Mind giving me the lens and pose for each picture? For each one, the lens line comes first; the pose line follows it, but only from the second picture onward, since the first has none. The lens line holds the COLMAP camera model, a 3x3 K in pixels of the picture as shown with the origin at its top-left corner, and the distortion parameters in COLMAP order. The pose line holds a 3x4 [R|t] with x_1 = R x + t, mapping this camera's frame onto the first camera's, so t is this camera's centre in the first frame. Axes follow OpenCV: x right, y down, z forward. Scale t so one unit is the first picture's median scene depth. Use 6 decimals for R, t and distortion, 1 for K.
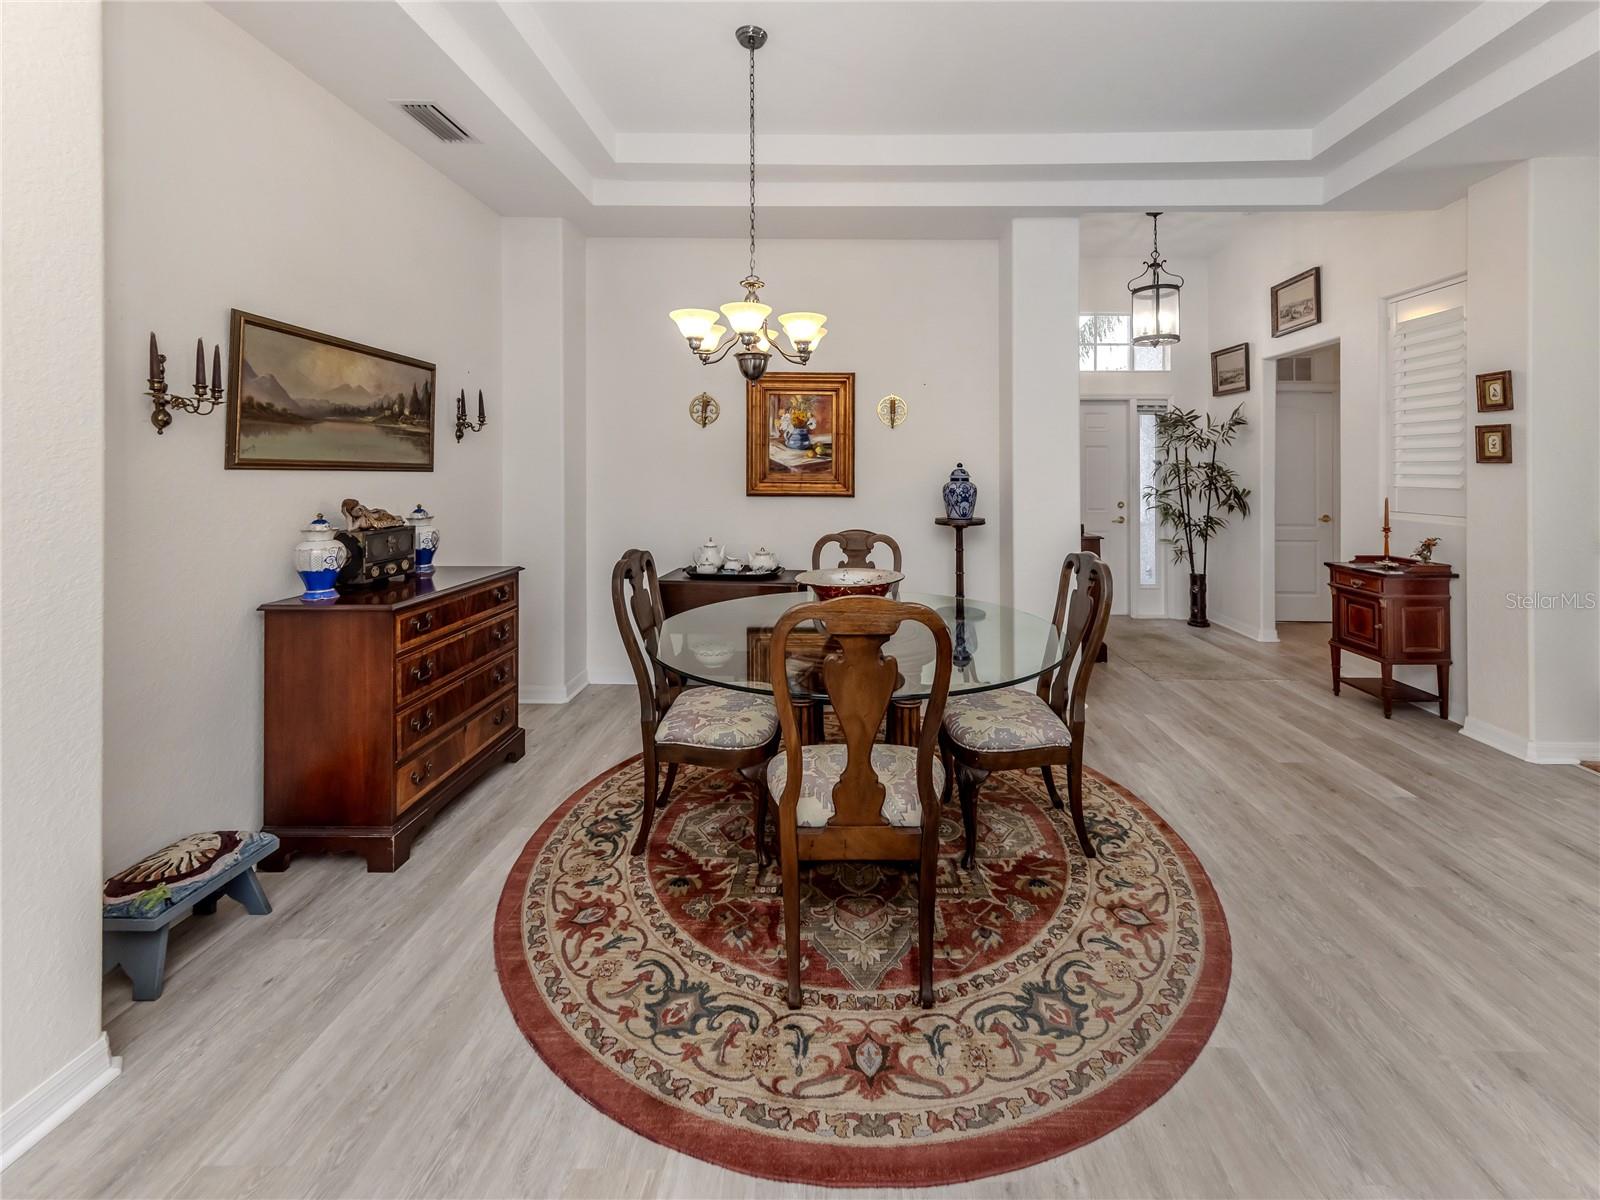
lens RADIAL K [[651.1, 0, 832.5], [0, 651.1, 470.9], [0, 0, 1]] dist [0.003270, 0.000122]
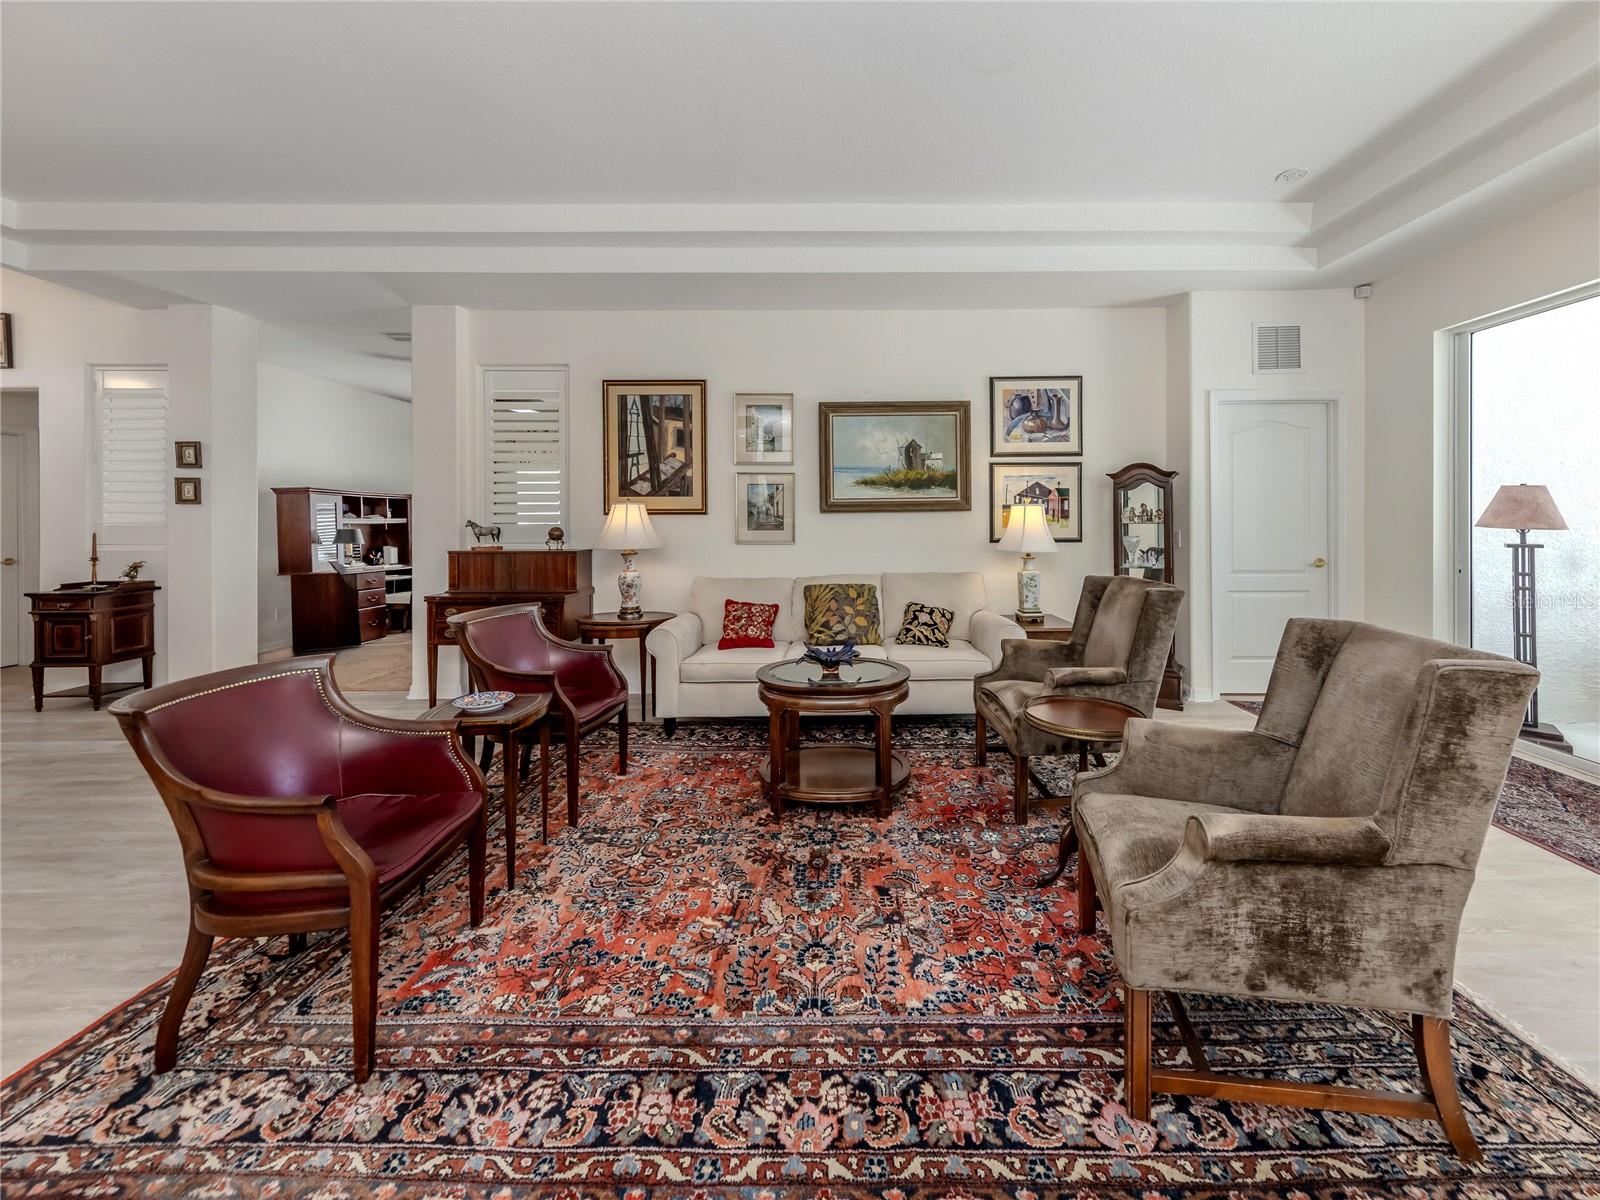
lens RADIAL K [[609.8, 0, 844.1], [0, 609.8, 515.3], [0, 0, 1]] dist [0.004544, 0.000875]
pose [[-0.043795, 0.010979, 0.998980, -0.395174], [0.007124, 0.999918, -0.010677, 0.037057], [-0.999015, 0.006649, -0.043870, -0.378034]]
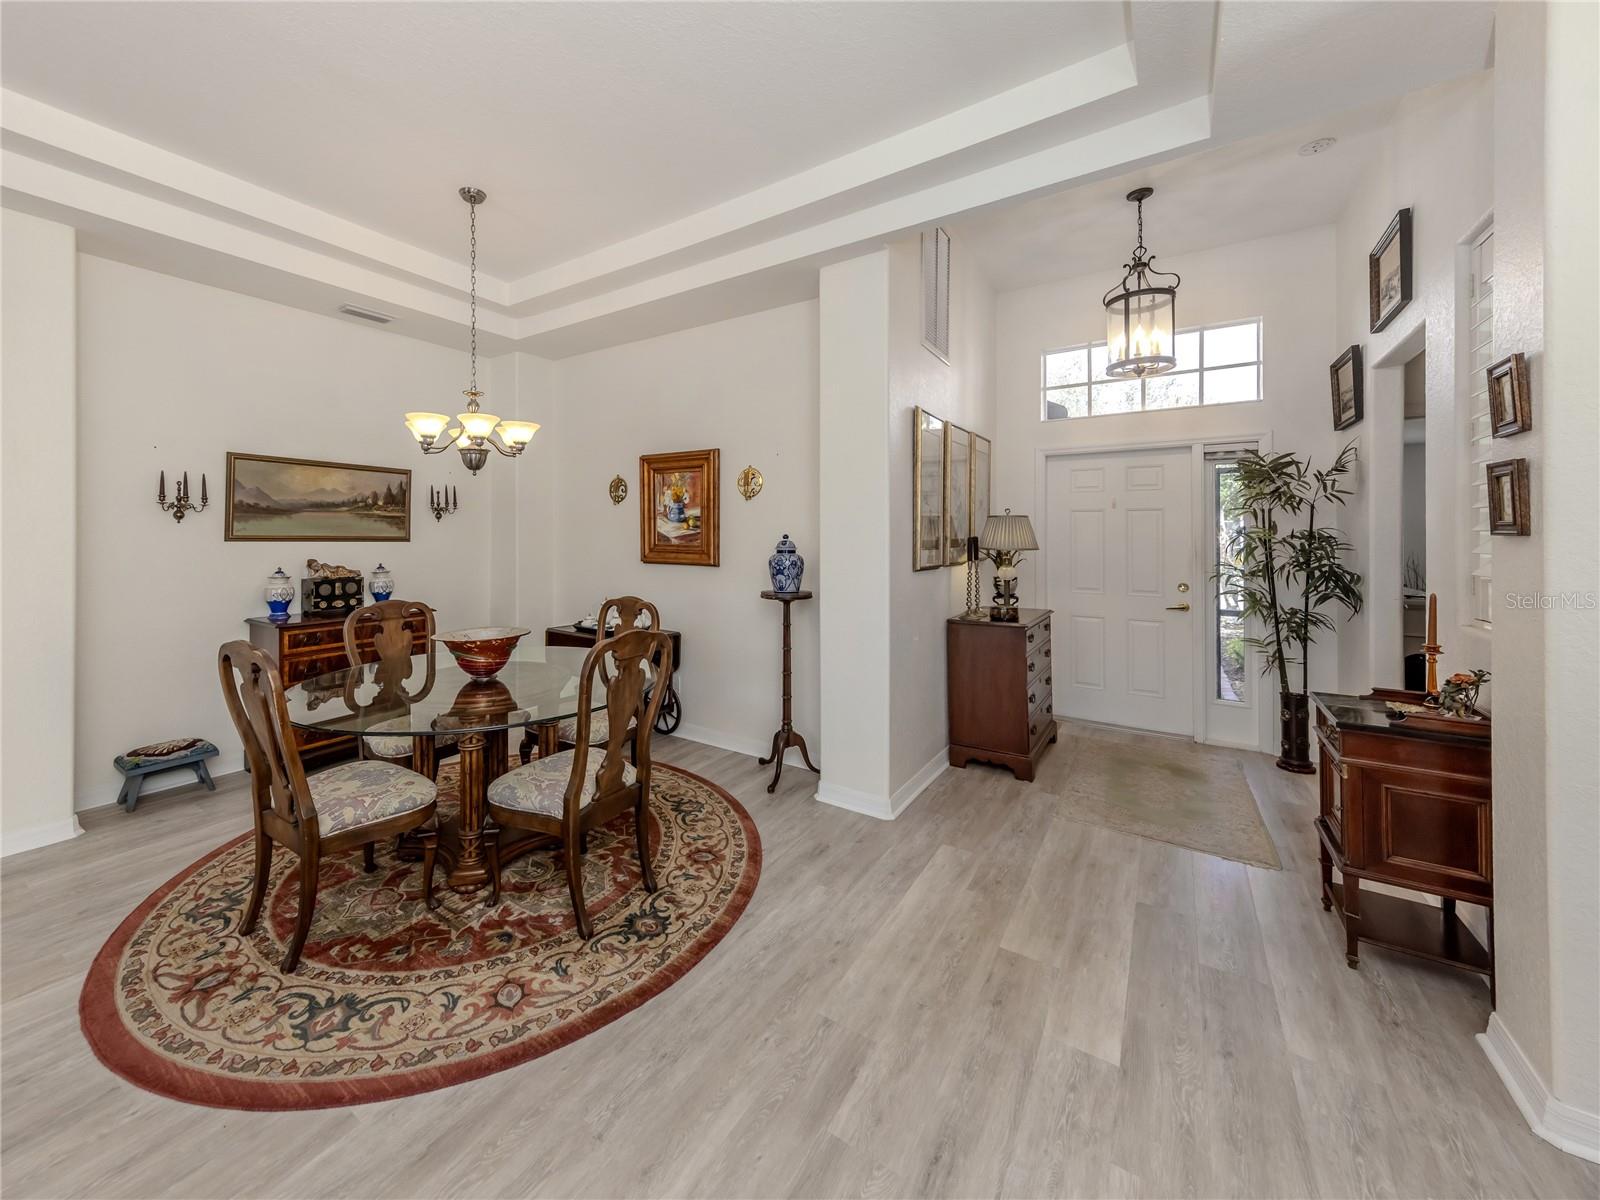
lens RADIAL K [[609.8, 0, 747.4], [0, 609.8, 537.3], [0, 0, 1]] dist [0.004544, 0.000875]
pose [[0.829005, 0.001526, -0.559240, 0.761561], [-0.000489, 0.999998, 0.002004, -0.011389], [0.559241, -0.001388, 0.829004, 0.254853]]
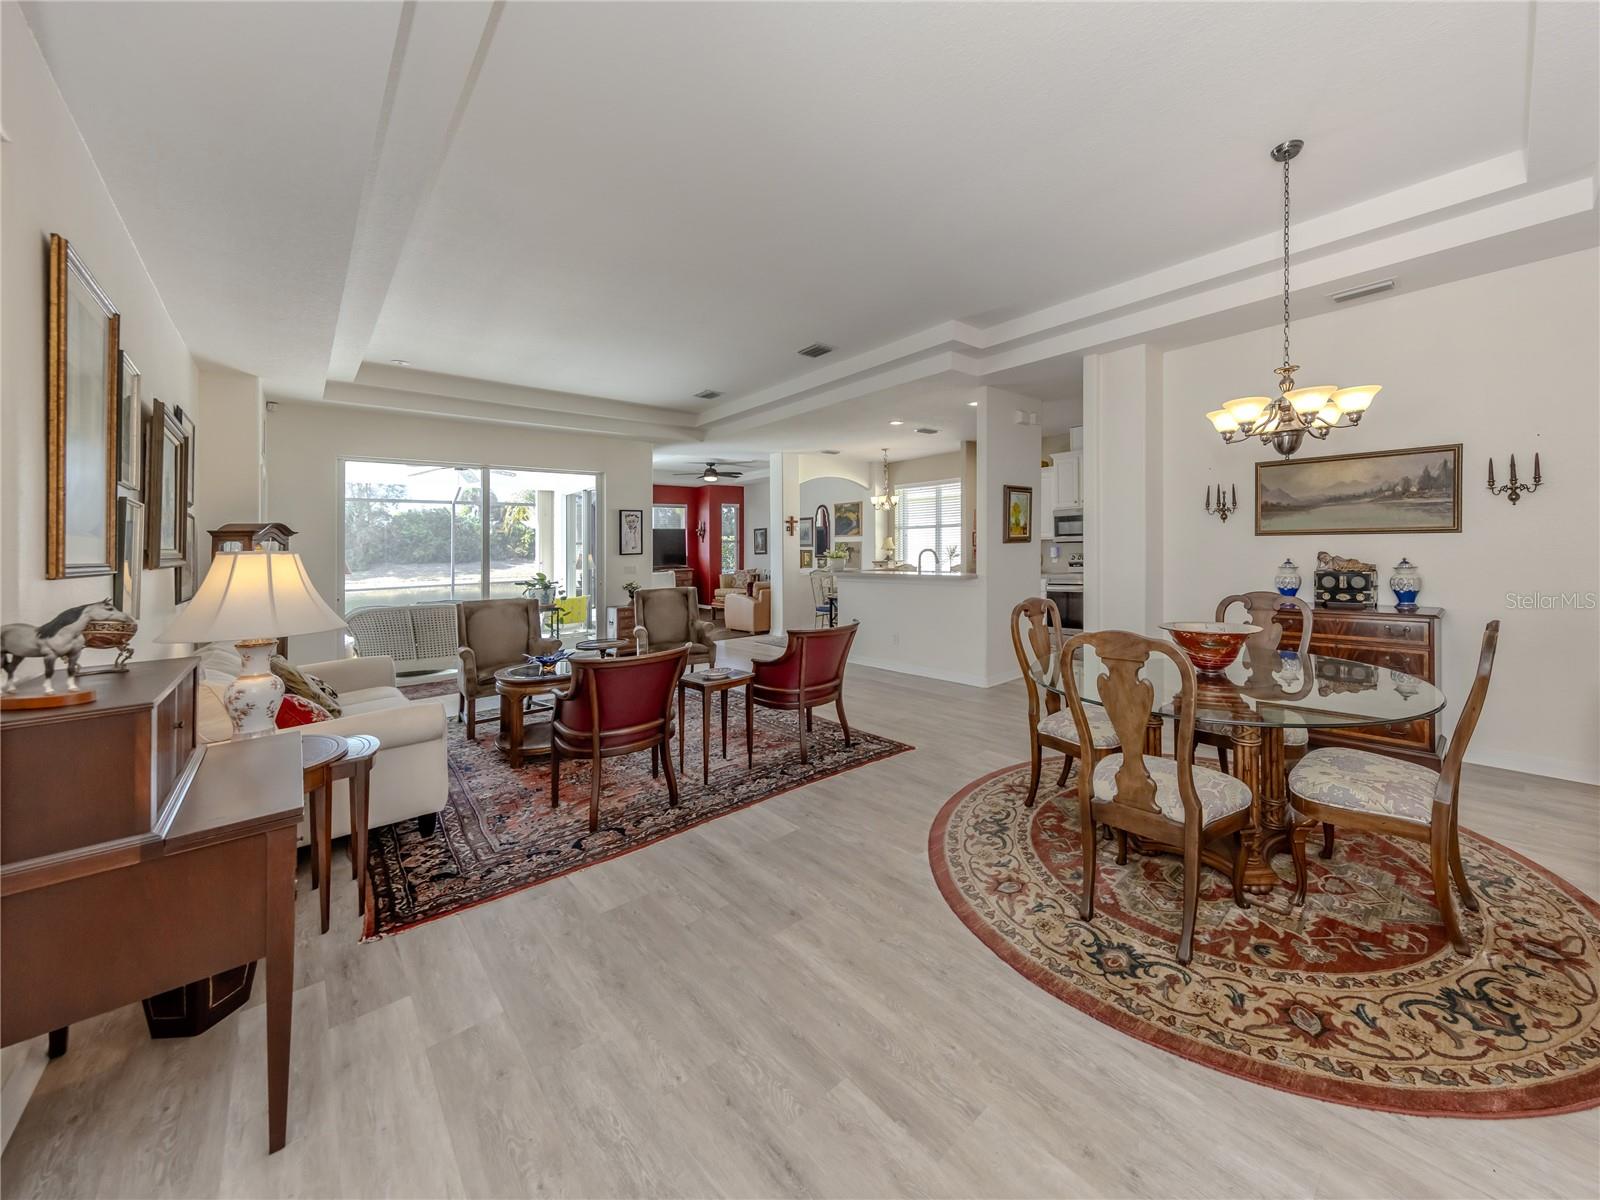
lens RADIAL K [[609.8, 0, 890.7], [0, 609.8, 514.0], [0, 0, 1]] dist [0.004544, 0.000875]
pose [[-0.703662, -0.021623, -0.710205, 0.880962], [0.021381, 0.998440, -0.051583, 0.002633], [0.710213, -0.051482, -0.702102, 0.982029]]
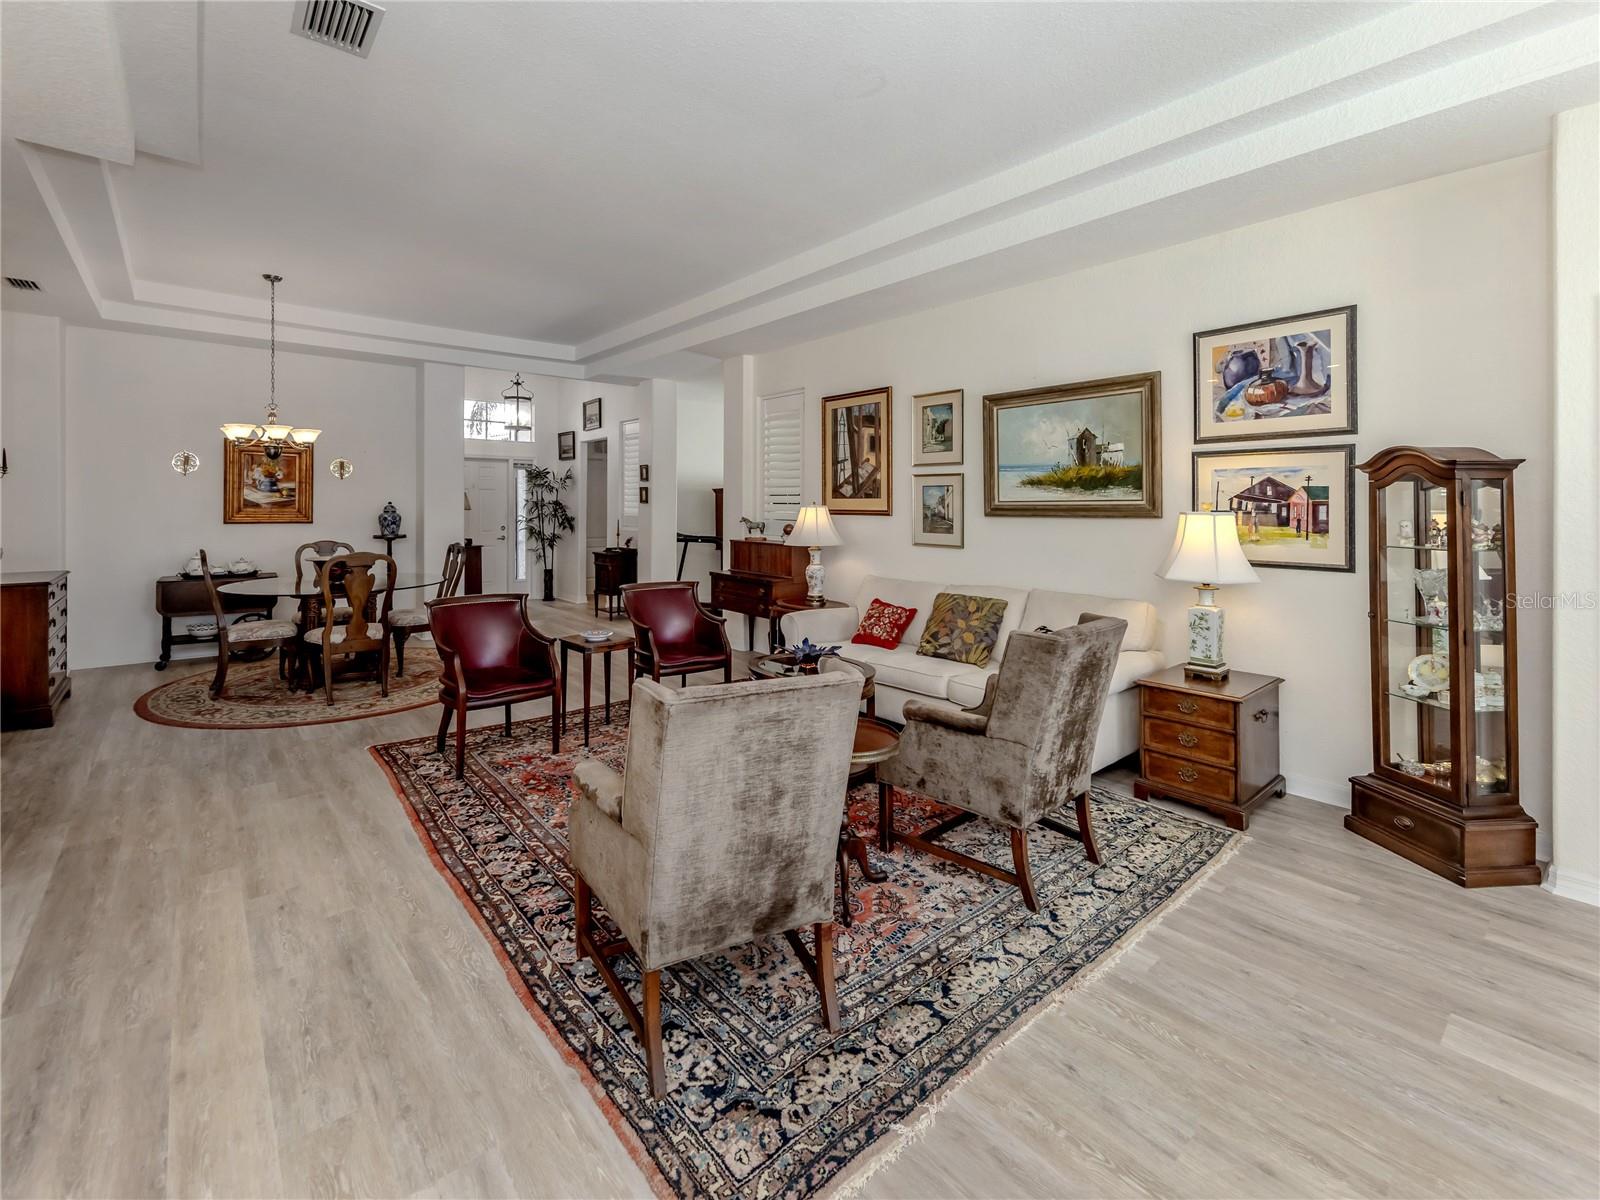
lens RADIAL K [[710.5, 0, 776.9], [0, 710.5, 506.4], [0, 0, 1]] dist [0.012812, -0.000247]
pose [[0.751097, -0.000767, 0.660191, -0.314342], [-0.001792, 0.999993, 0.003200, -0.008854], [-0.660189, -0.003587, 0.751091, -1.212796]]
